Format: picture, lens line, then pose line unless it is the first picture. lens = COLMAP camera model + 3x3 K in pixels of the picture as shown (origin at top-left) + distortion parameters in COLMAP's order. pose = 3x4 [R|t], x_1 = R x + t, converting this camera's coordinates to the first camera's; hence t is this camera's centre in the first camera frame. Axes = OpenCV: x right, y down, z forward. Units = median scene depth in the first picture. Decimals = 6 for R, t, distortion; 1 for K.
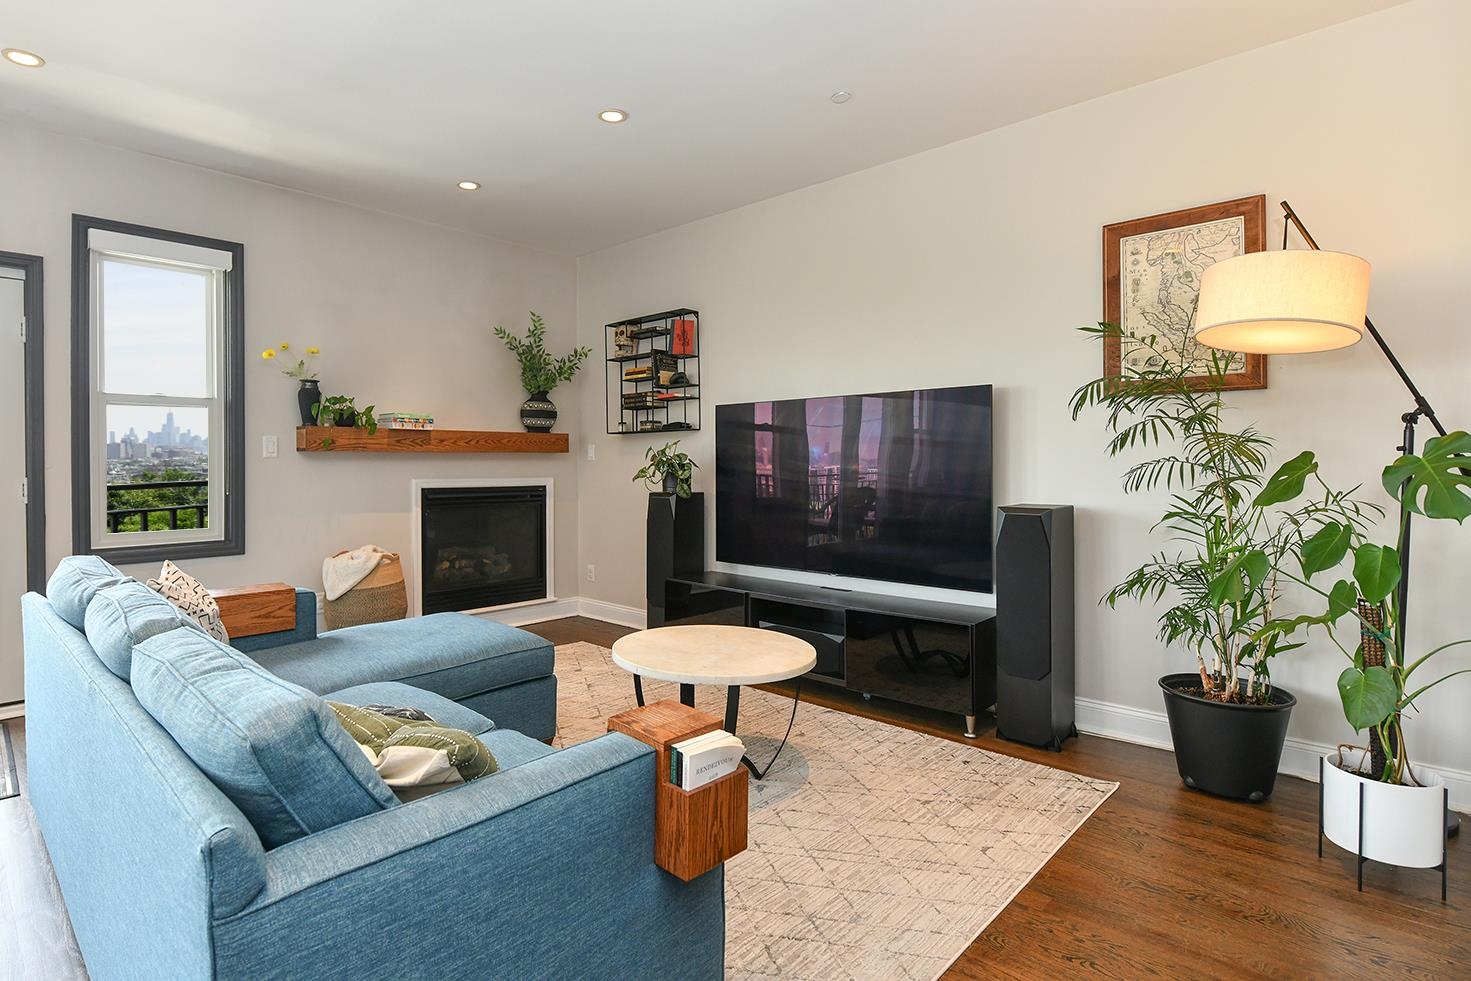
lens RADIAL K [[746.1, 0, 668.5], [0, 746.1, 466.7], [0, 0, 1]] dist [-0.014925, -0.000939]
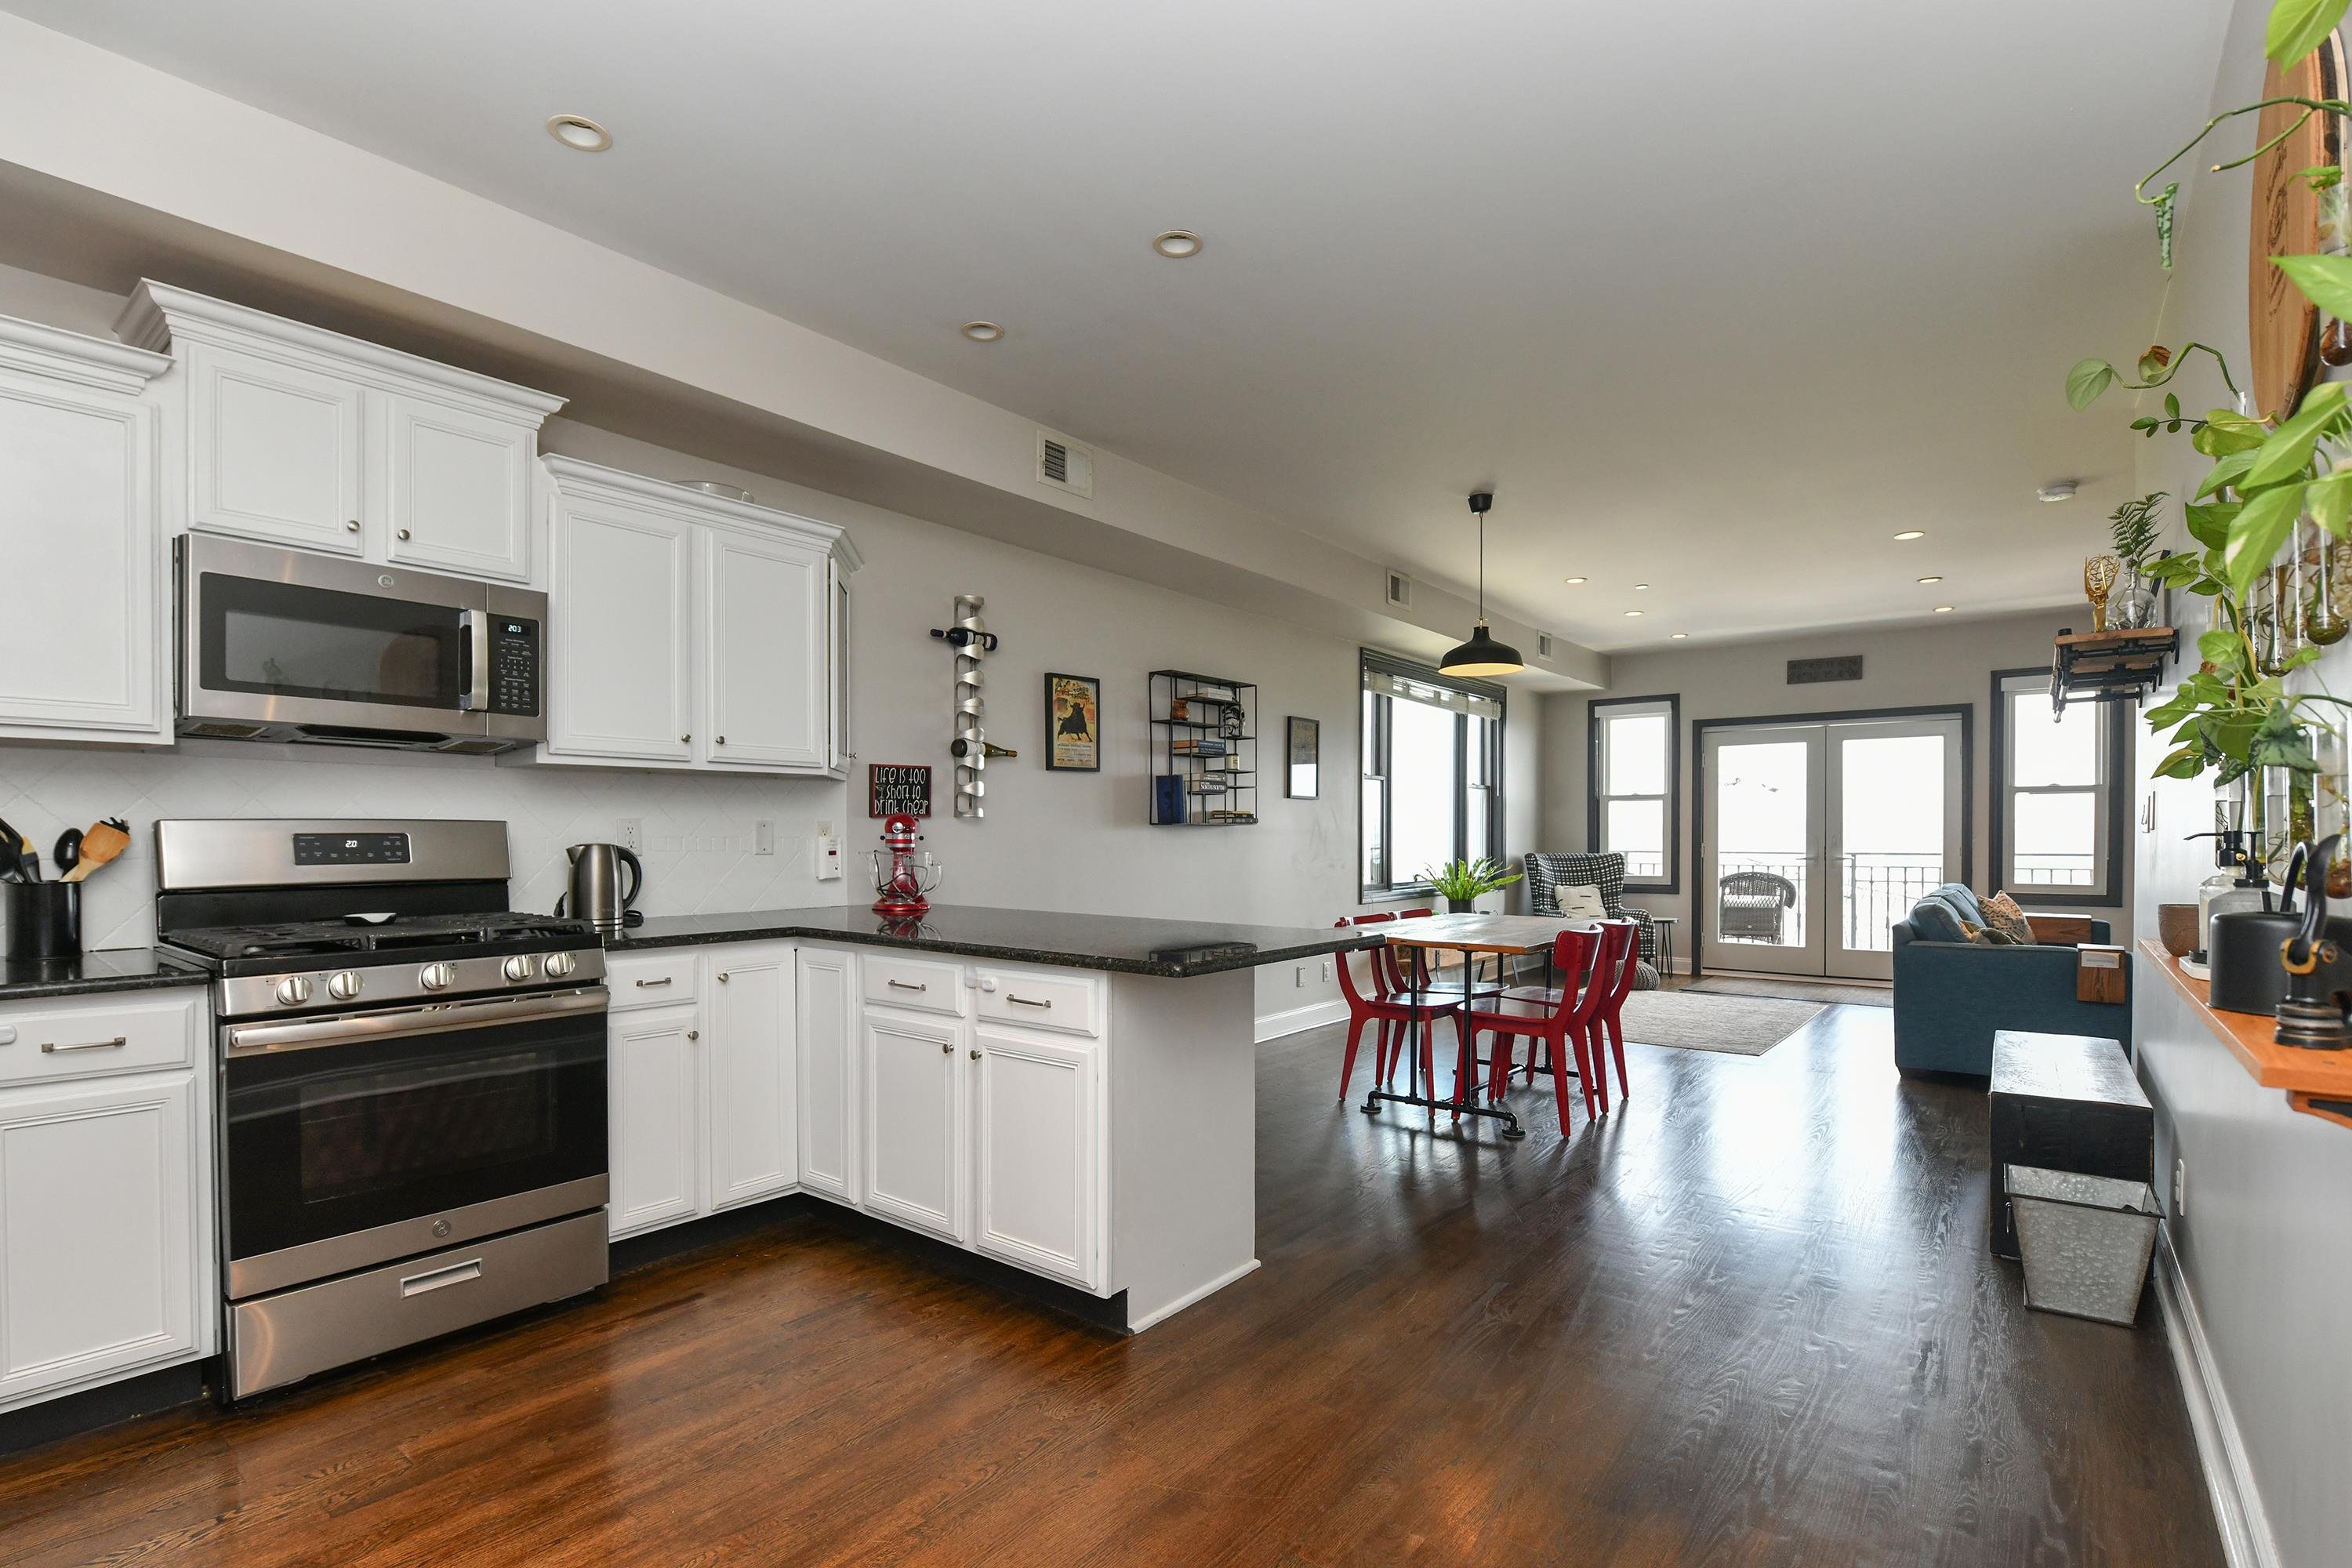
lens RADIAL K [[1092.7, 0, 1175.1], [0, 1092.7, 835.3], [0, 0, 1]] dist [-0.002710, -0.006249]
pose [[0.111475, 0.005295, -0.993753, 1.041395], [-0.008437, 0.999955, 0.004381, 0.000455], [0.993731, 0.007896, 0.111514, -0.776029]]
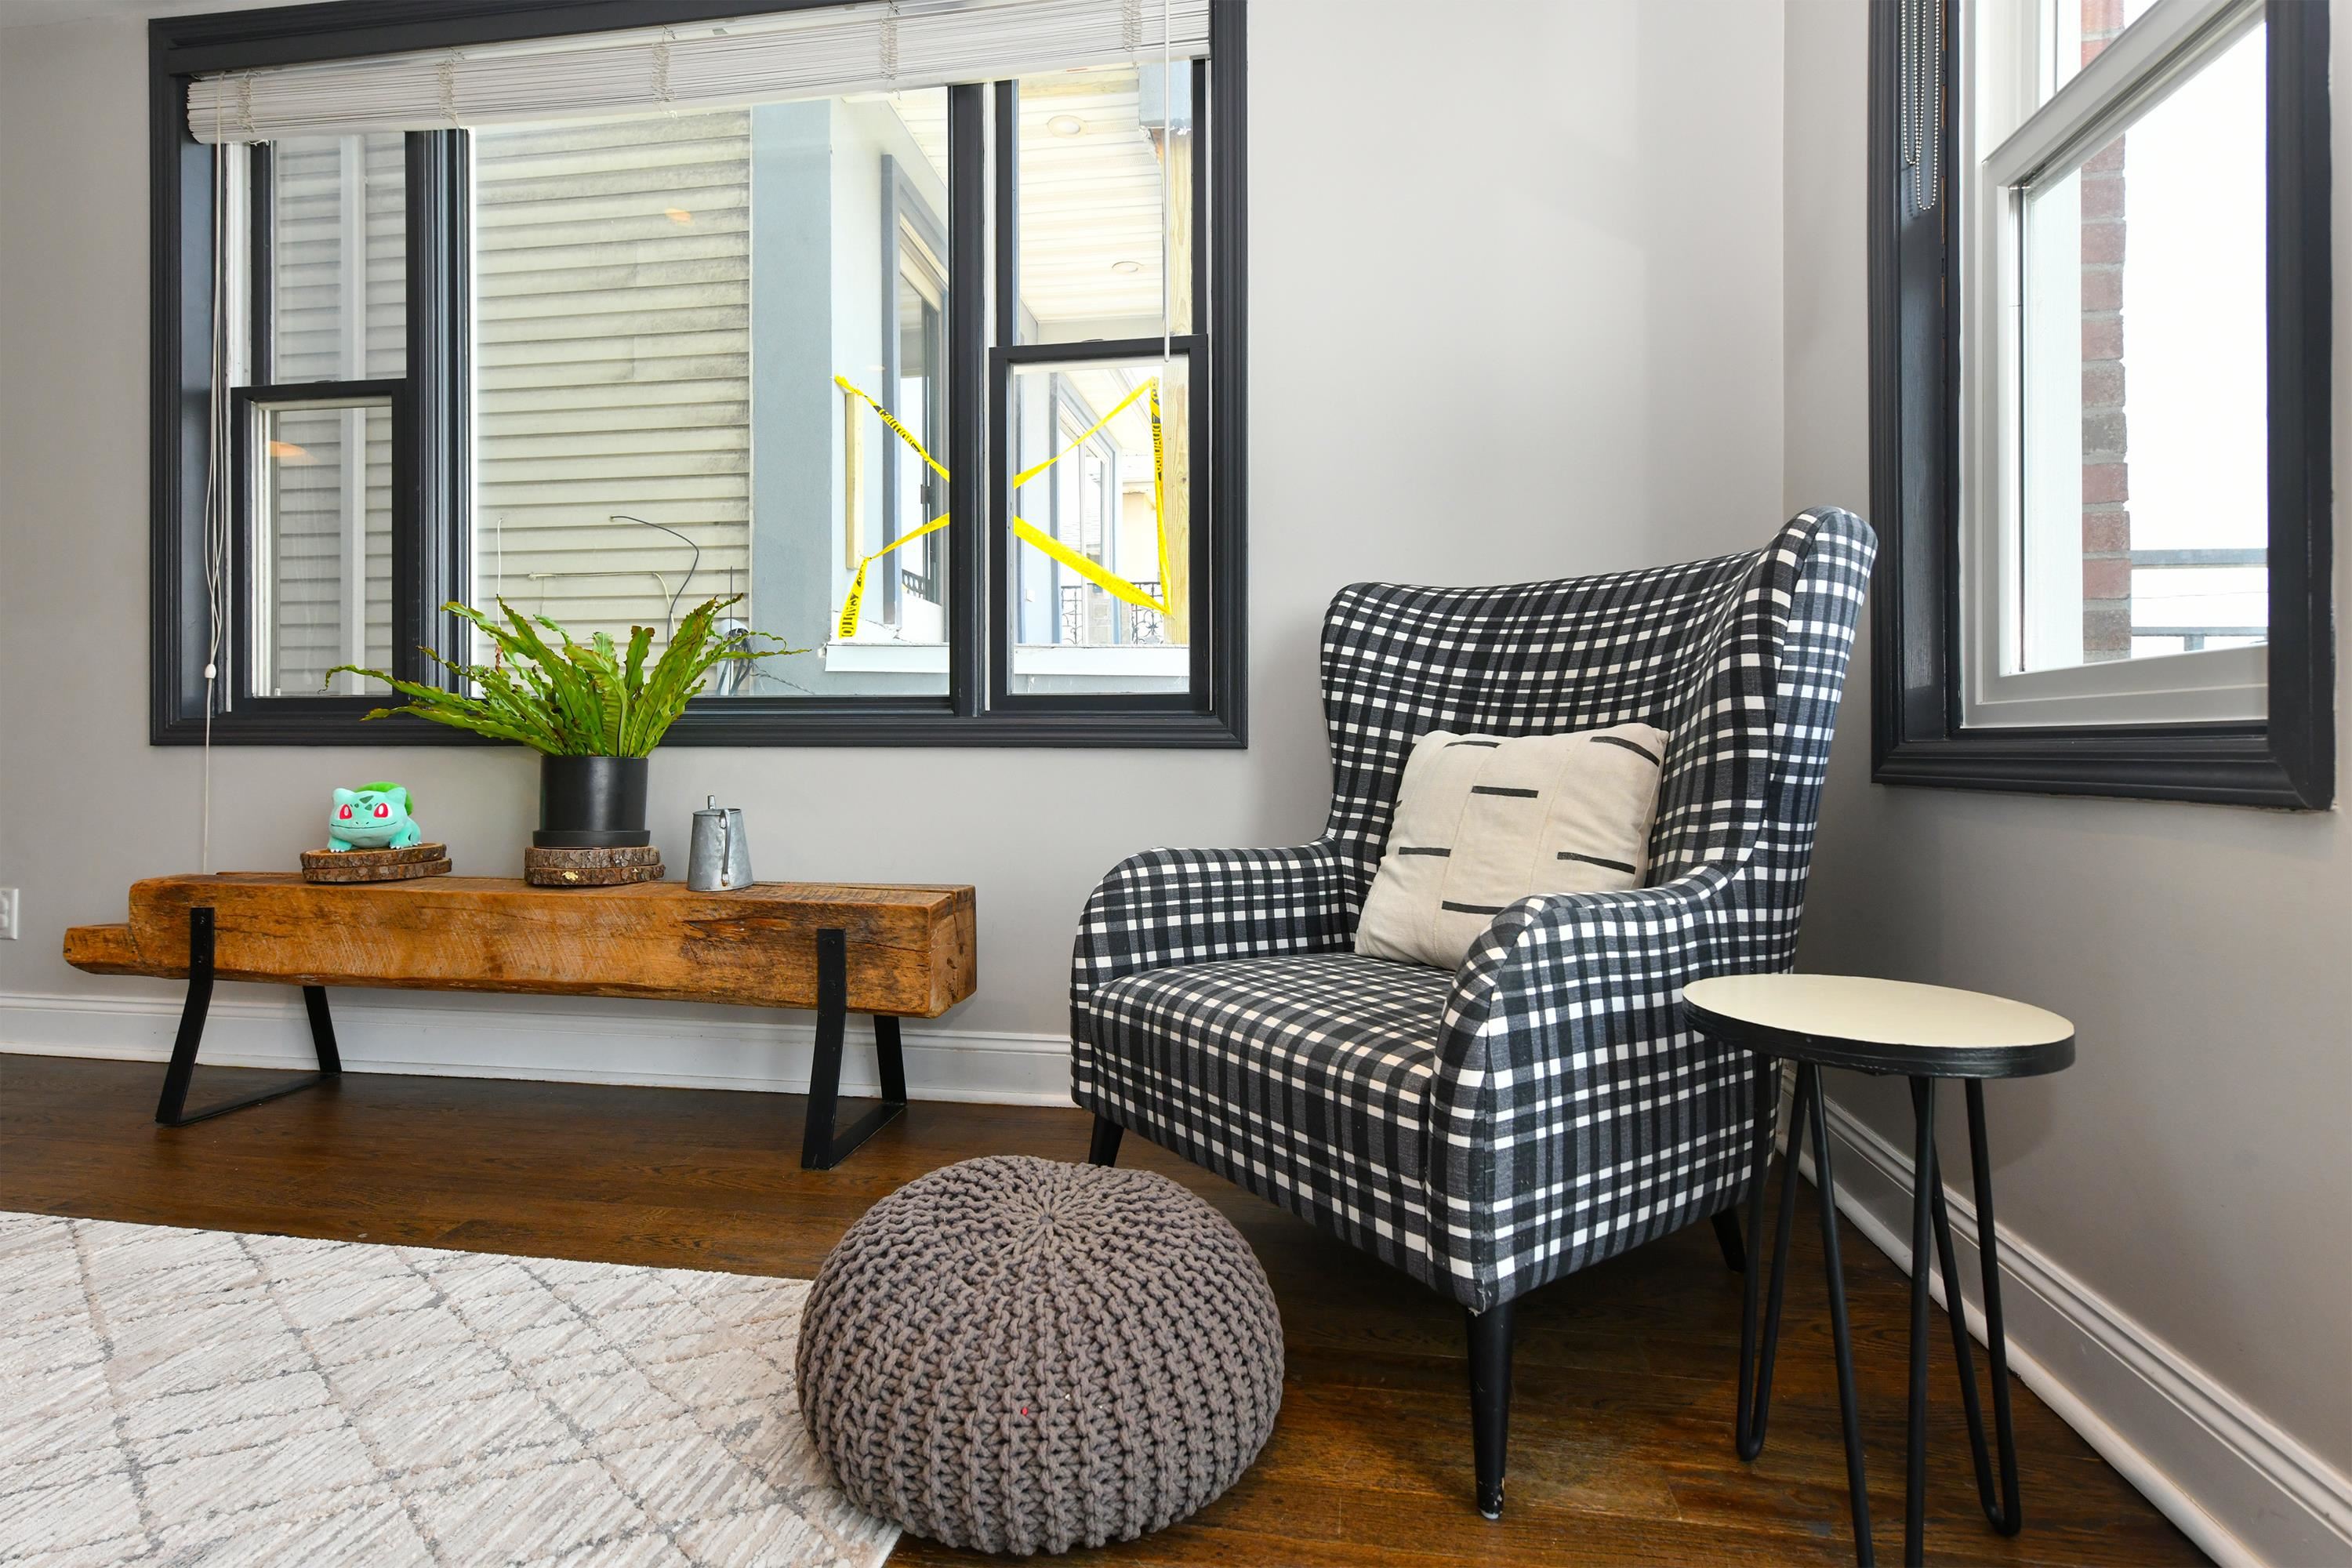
lens RADIAL K [[1092.7, 0, 1200.7], [0, 1092.7, 739.3], [0, 0, 1]] dist [-0.002710, -0.006249]
pose [[-0.797737, 0.002300, -0.603001, -0.730778], [-0.001376, 0.999983, 0.005634, 0.106060], [0.603004, 0.005324, -0.797721, 0.531502]]
